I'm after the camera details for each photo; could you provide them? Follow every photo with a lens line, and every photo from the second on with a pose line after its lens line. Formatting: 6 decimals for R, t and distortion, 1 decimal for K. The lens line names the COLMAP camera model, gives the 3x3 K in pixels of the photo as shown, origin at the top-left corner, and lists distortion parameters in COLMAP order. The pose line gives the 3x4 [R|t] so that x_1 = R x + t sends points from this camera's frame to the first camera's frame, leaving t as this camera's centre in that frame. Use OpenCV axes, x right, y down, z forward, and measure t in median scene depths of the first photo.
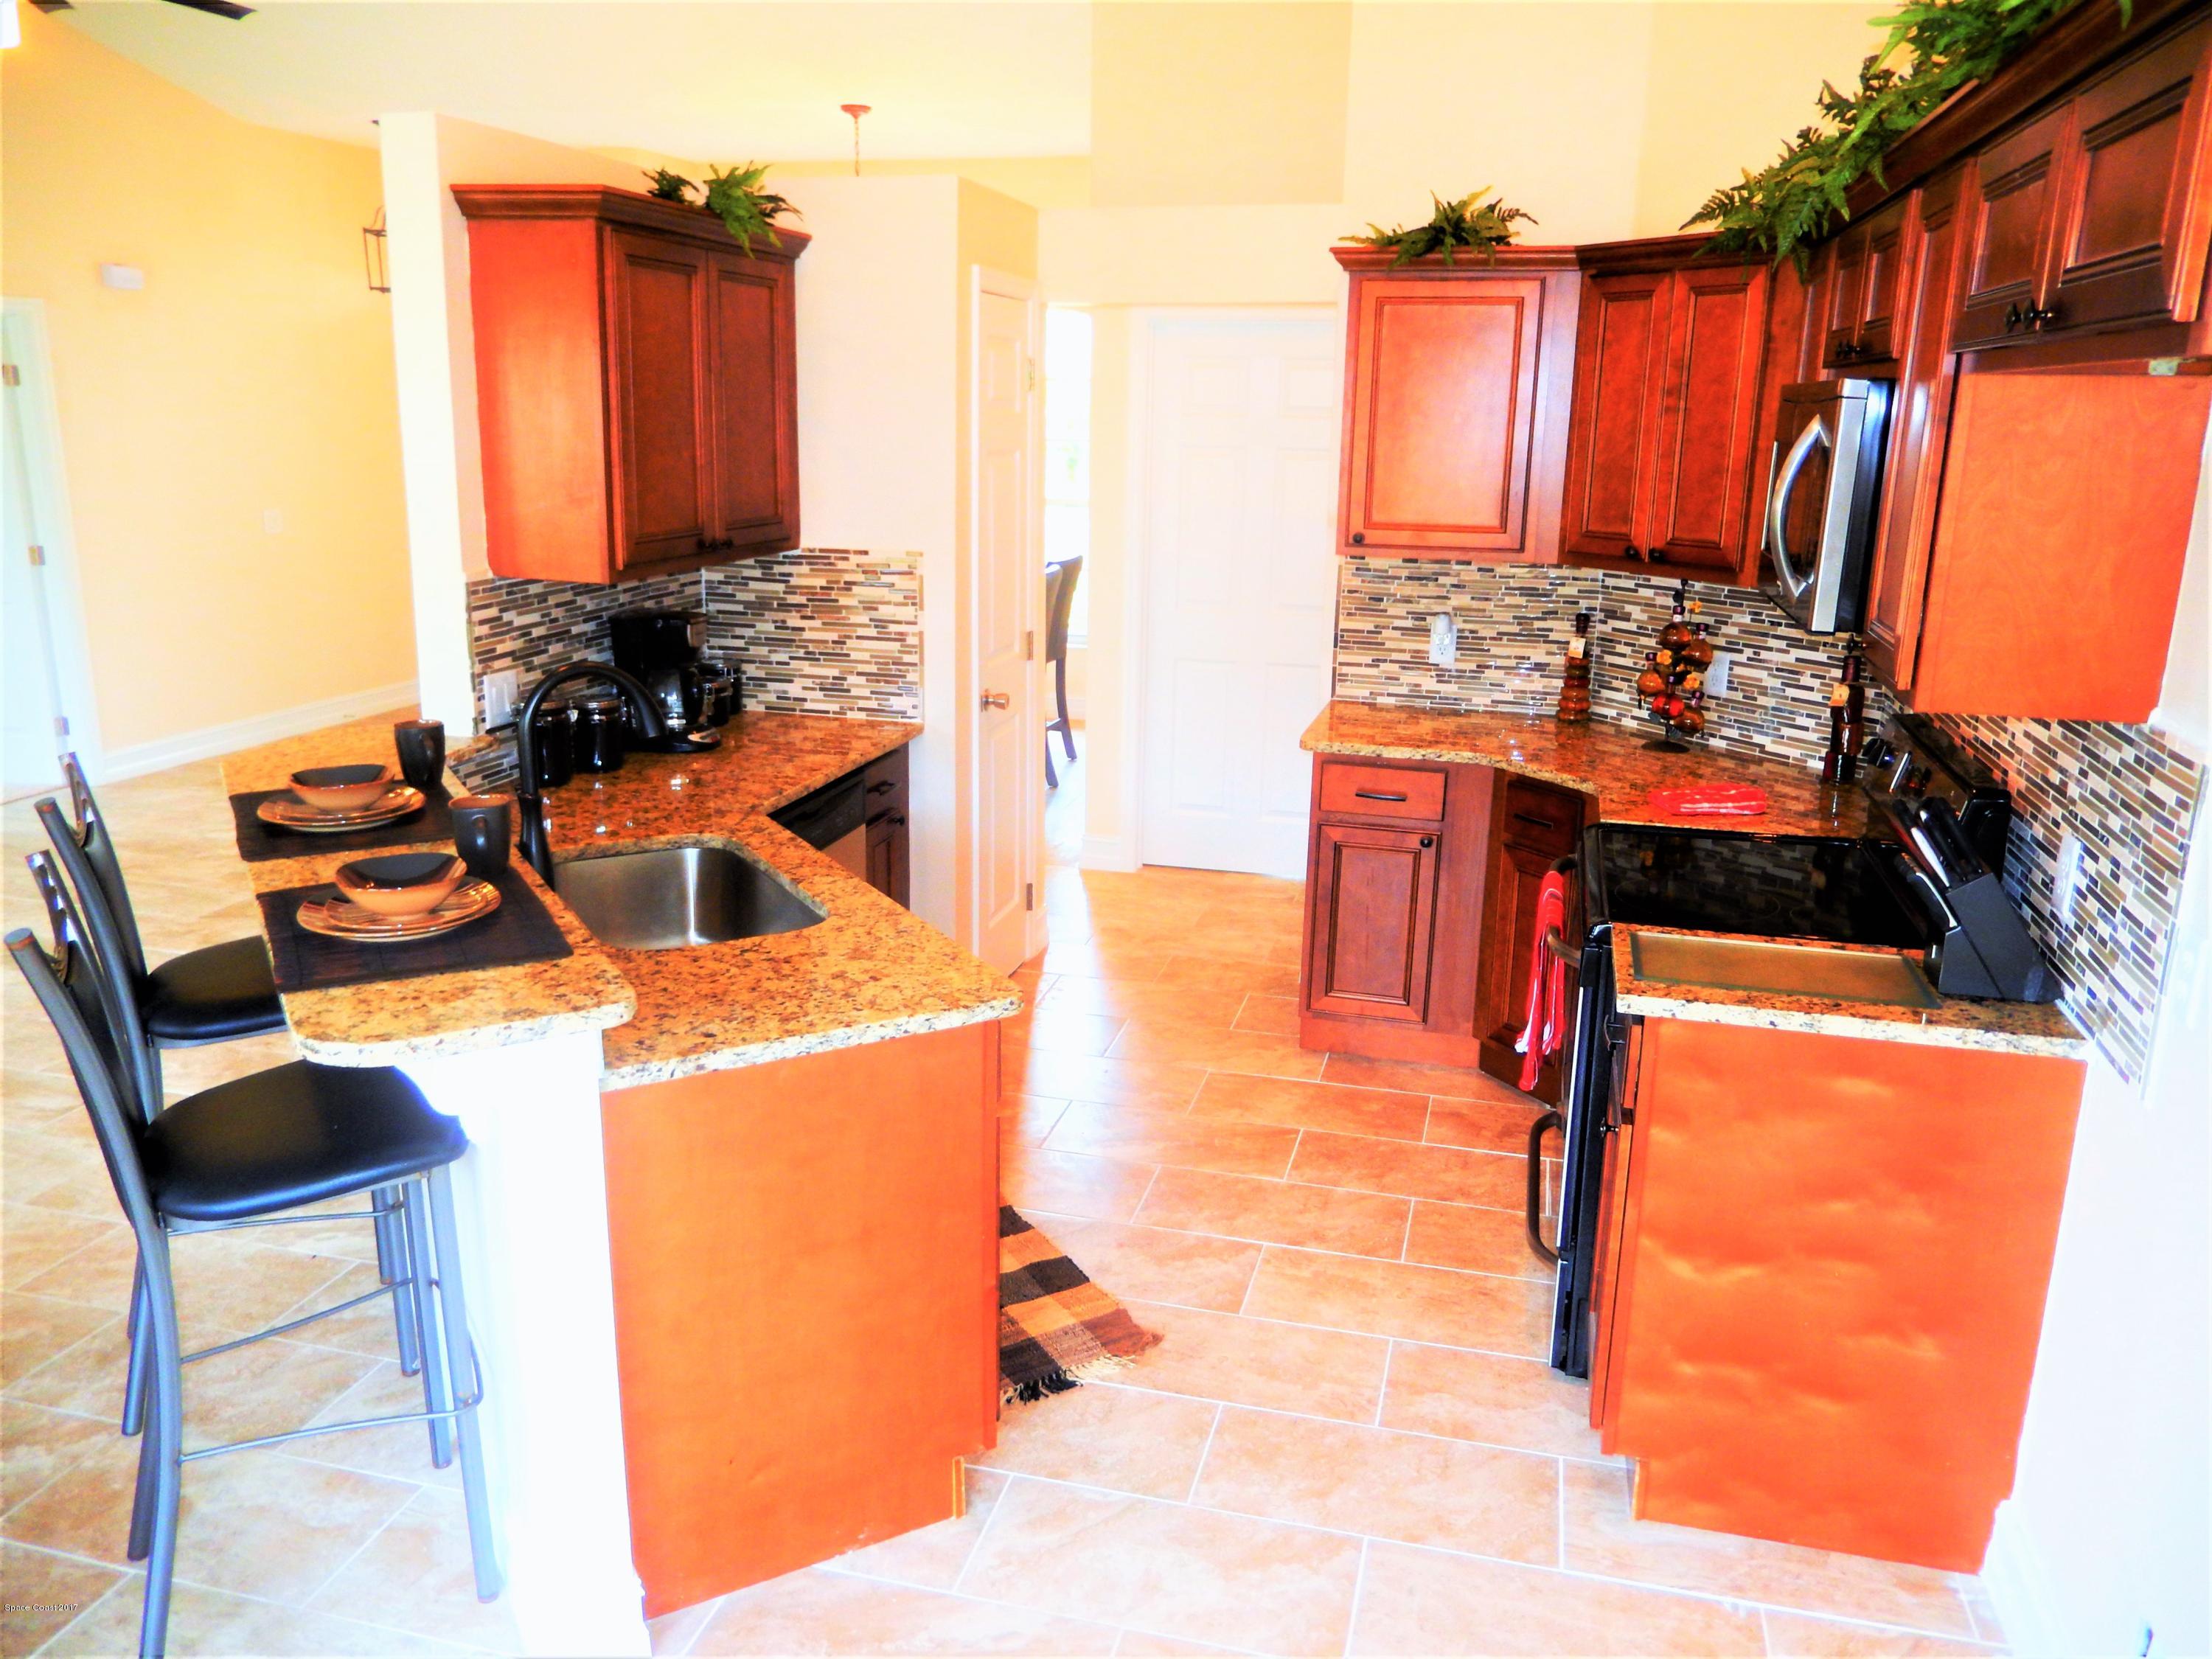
lens RADIAL K [[1663.0, 0, 1110.2], [0, 1663.0, 831.9], [0, 0, 1]] dist [0.000631, 0.014430]
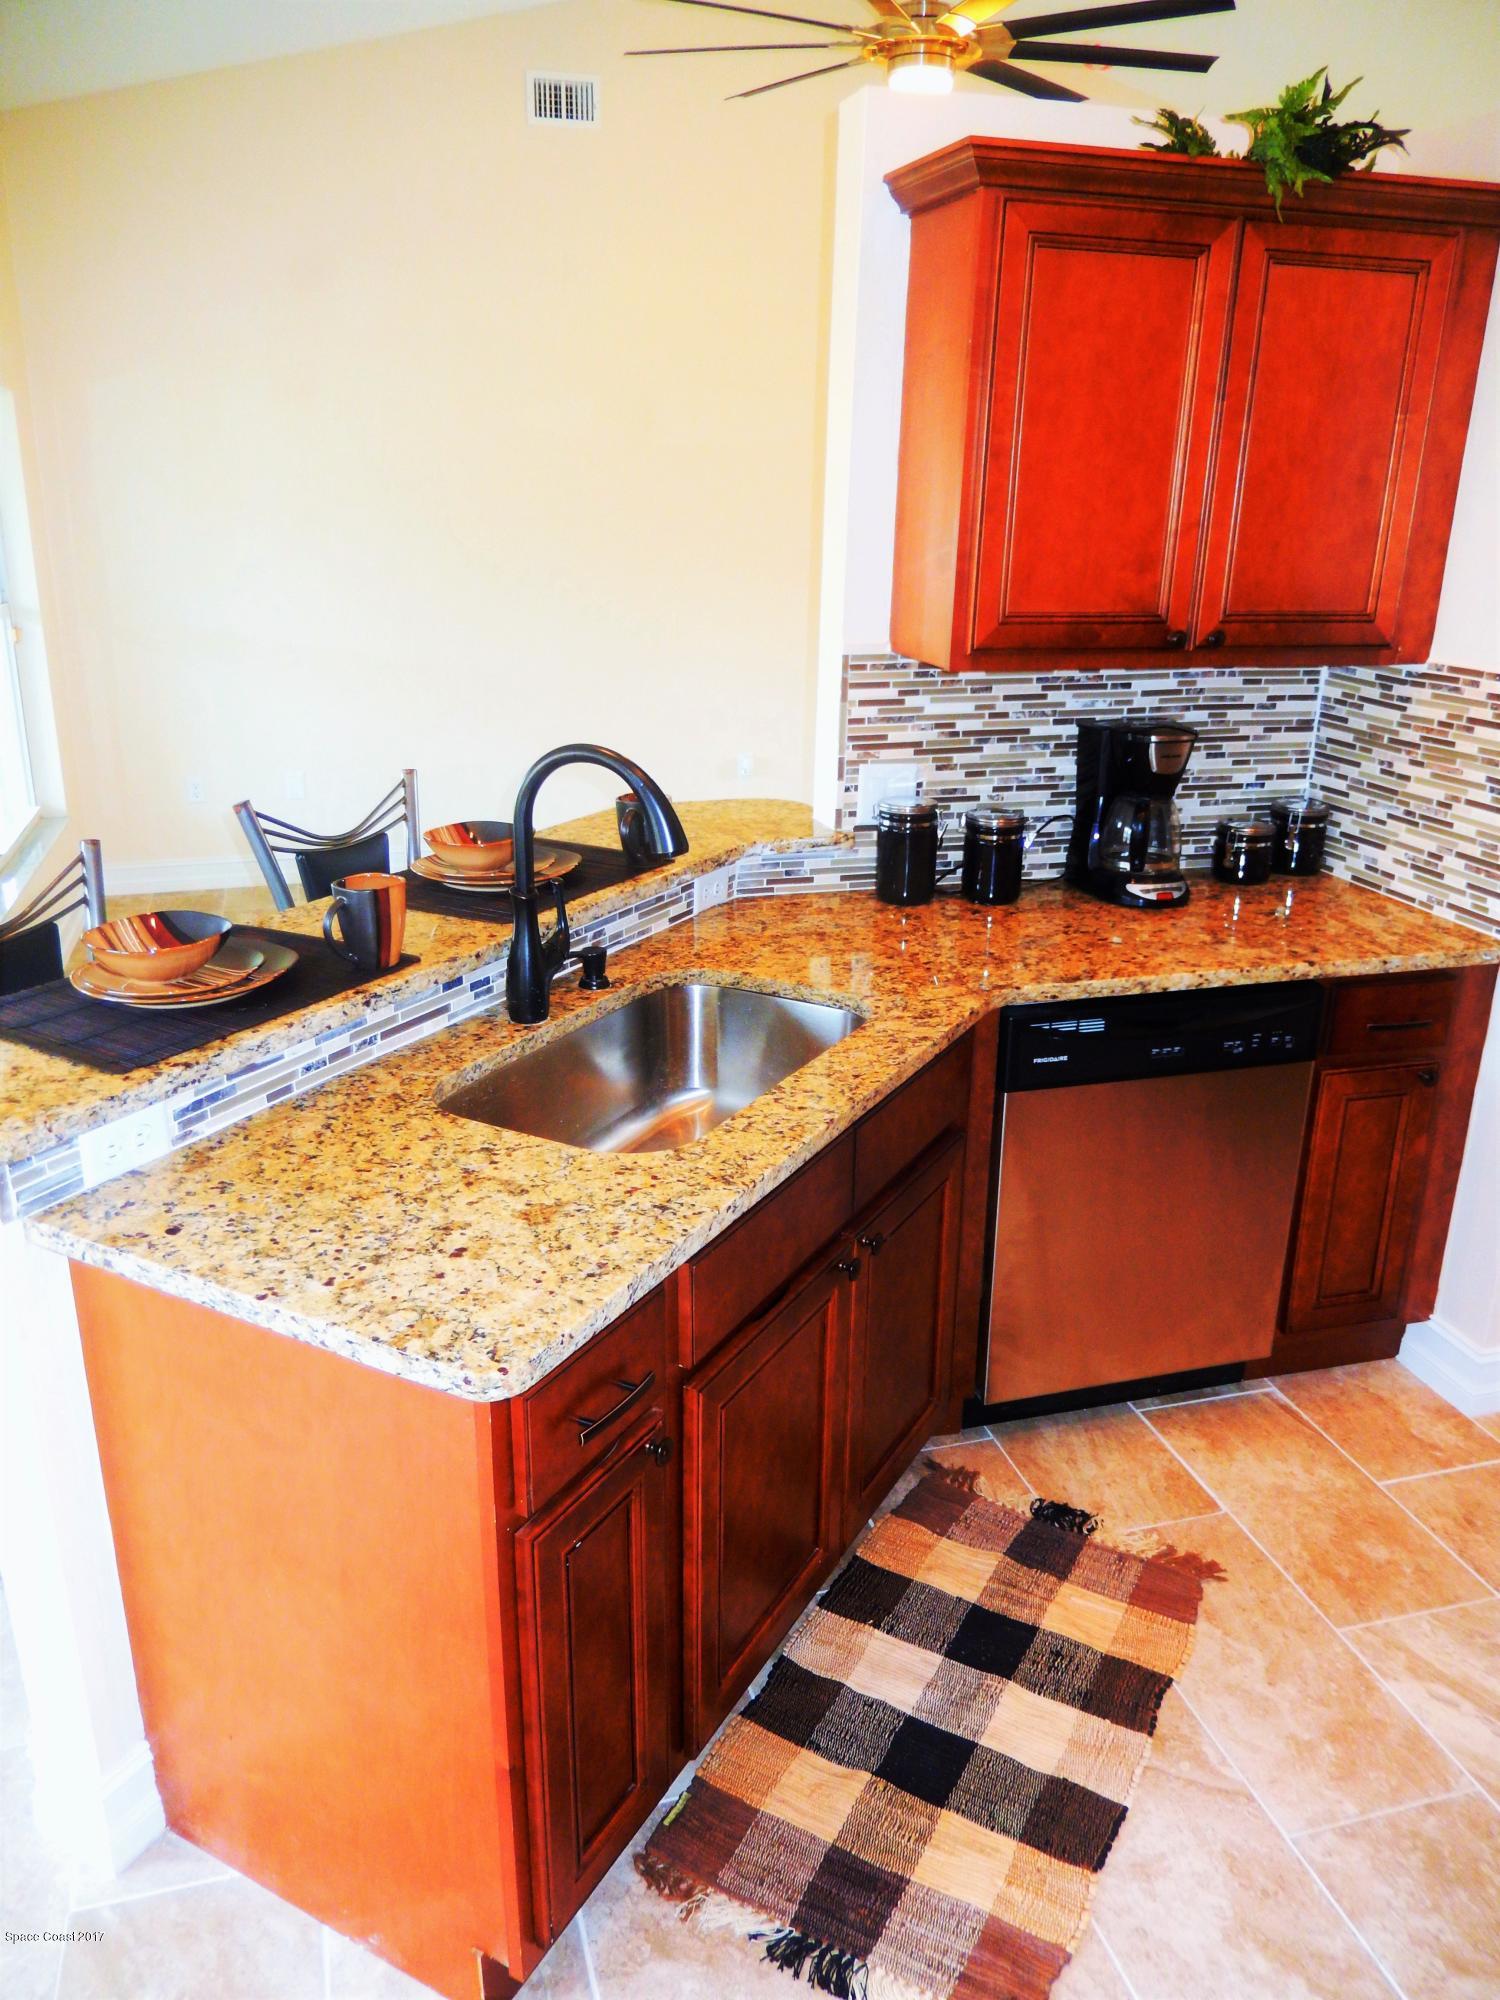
lens RADIAL K [[1503.7, 0, 765.5], [0, 1503.7, 994.4], [0, 0, 1]] dist [0.000631, 0.014430]
pose [[0.511596, 0.268017, -0.816356, 0.247713], [-0.224453, 0.958803, 0.174122, -0.092977], [0.829391, 0.094153, 0.550677, 0.475152]]
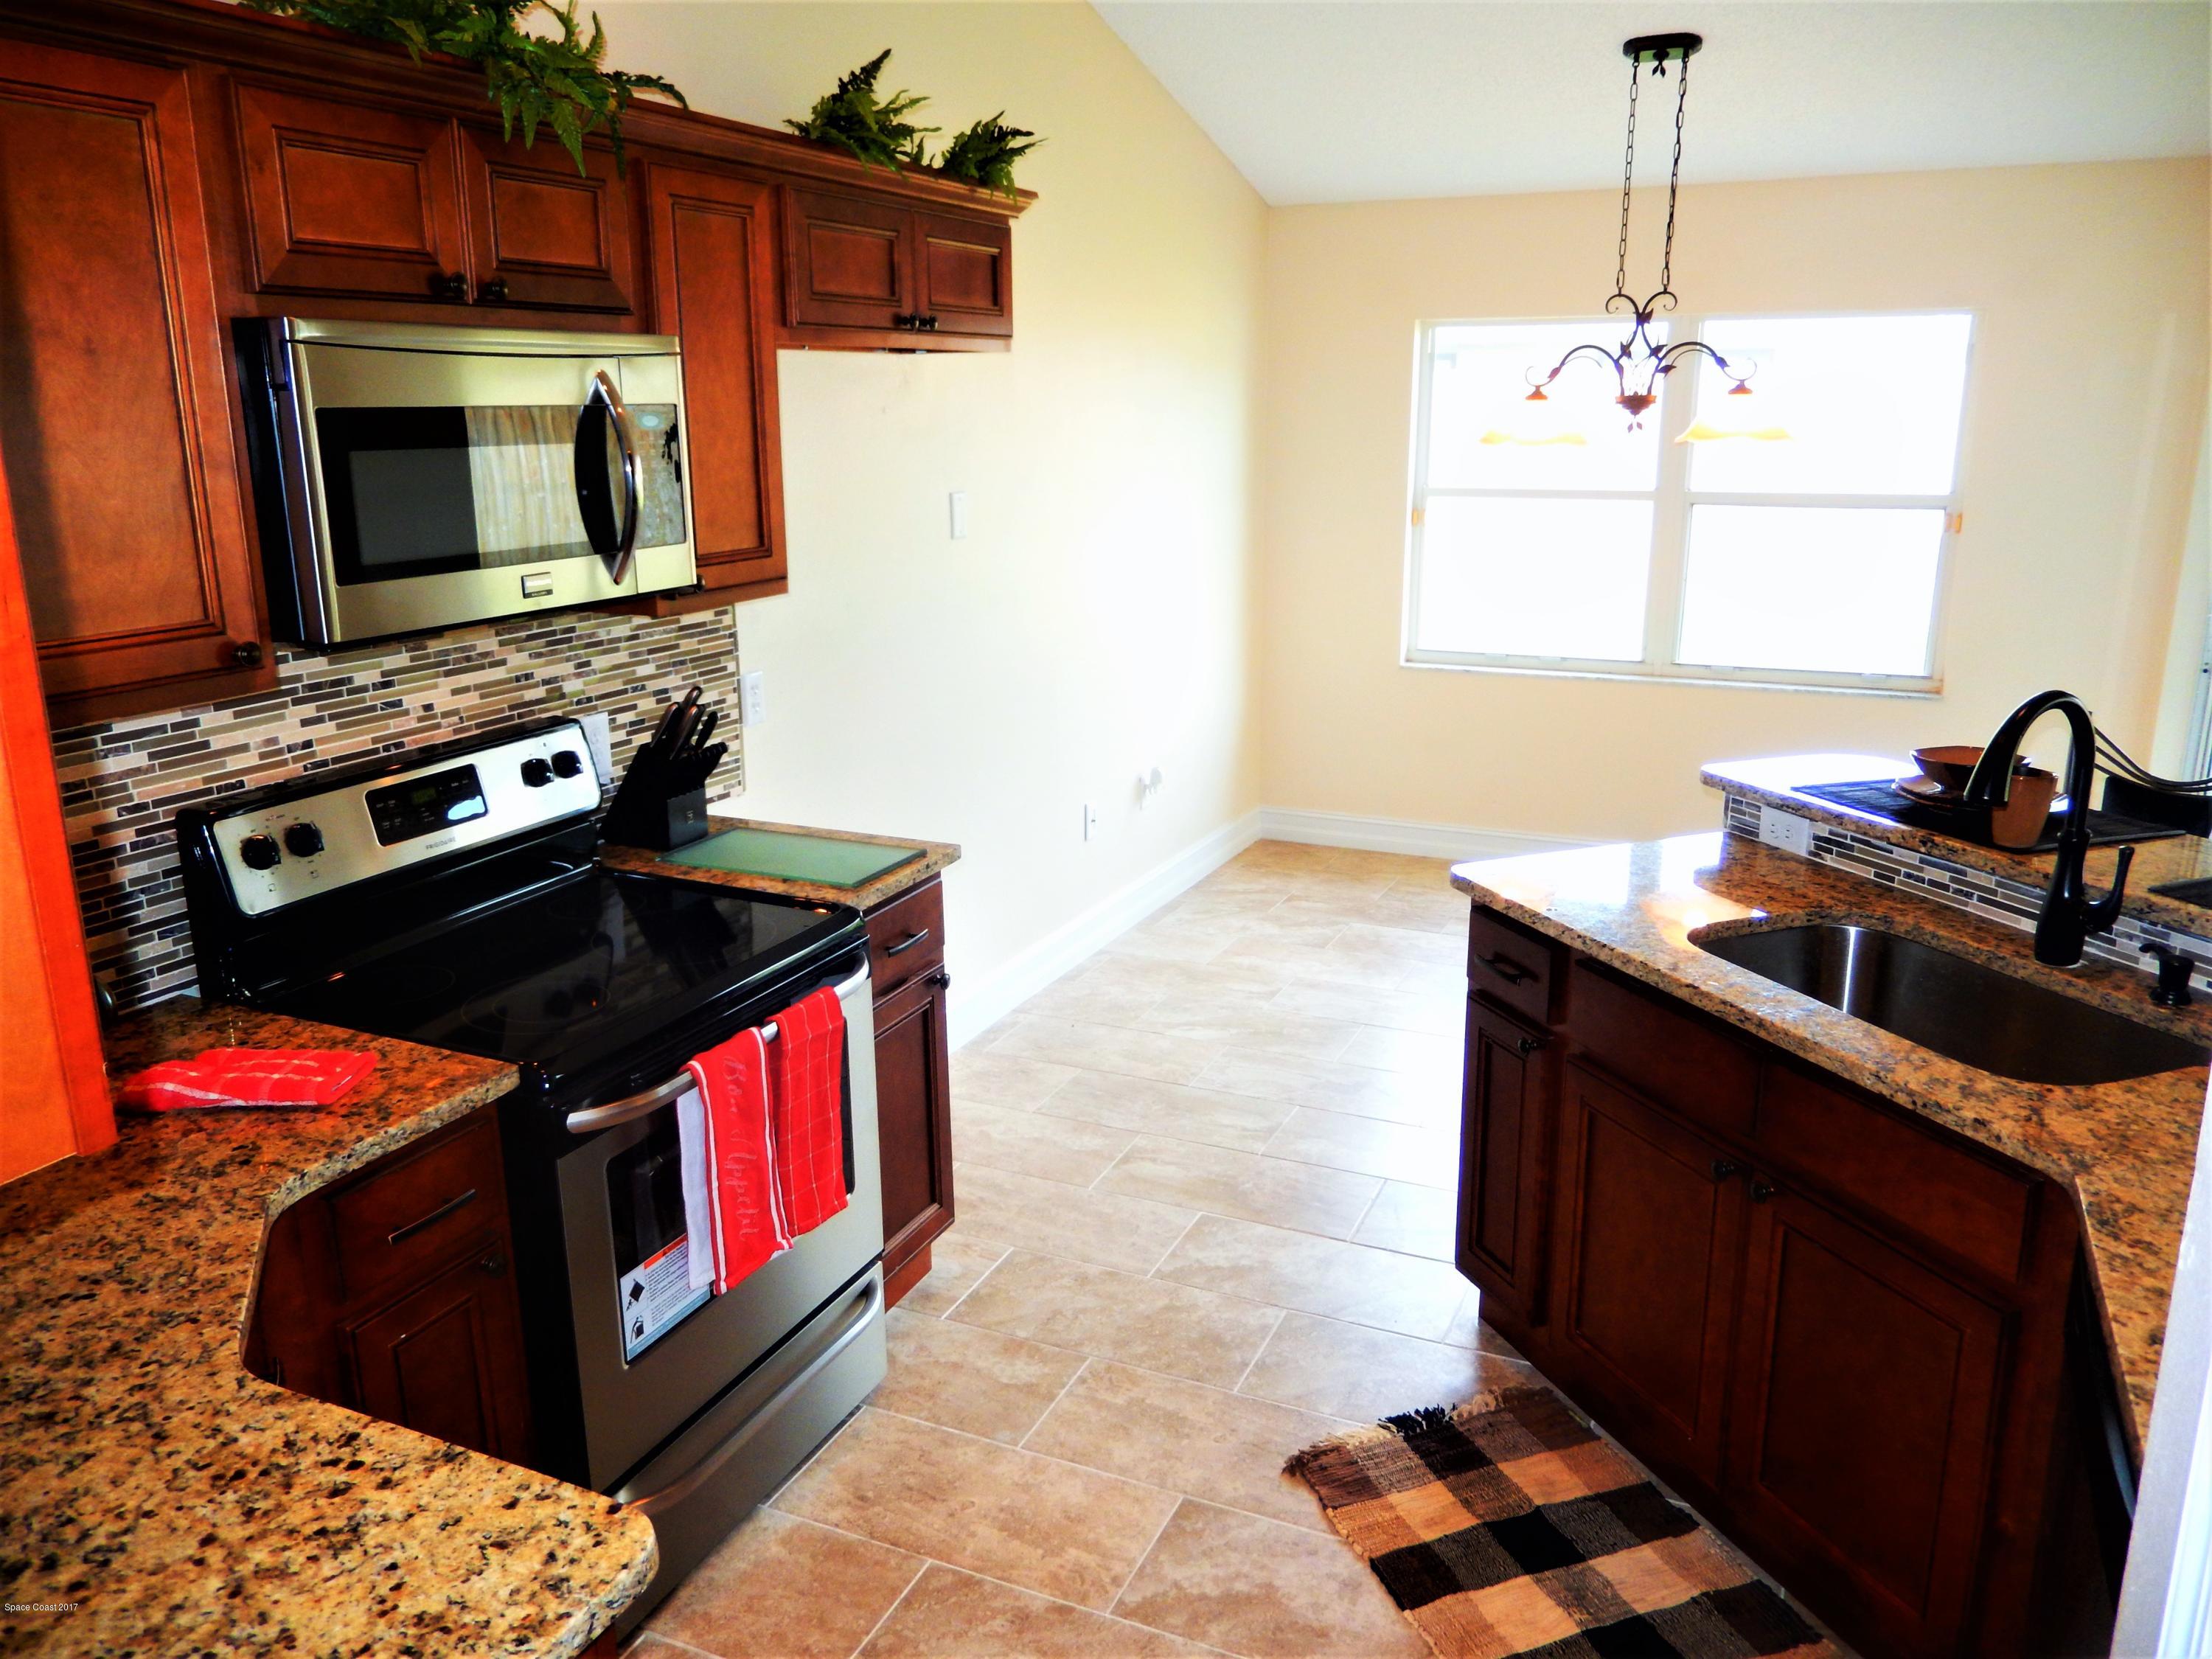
lens RADIAL K [[1663.0, 0, 1124.4], [0, 1663.0, 823.5], [0, 0, 1]] dist [0.000631, 0.014430]
pose [[-0.987785, -0.050656, 0.147361, 0.002660], [0.027982, 0.872650, 0.487544, -0.320355], [-0.153291, 0.485712, -0.860573, 1.264537]]
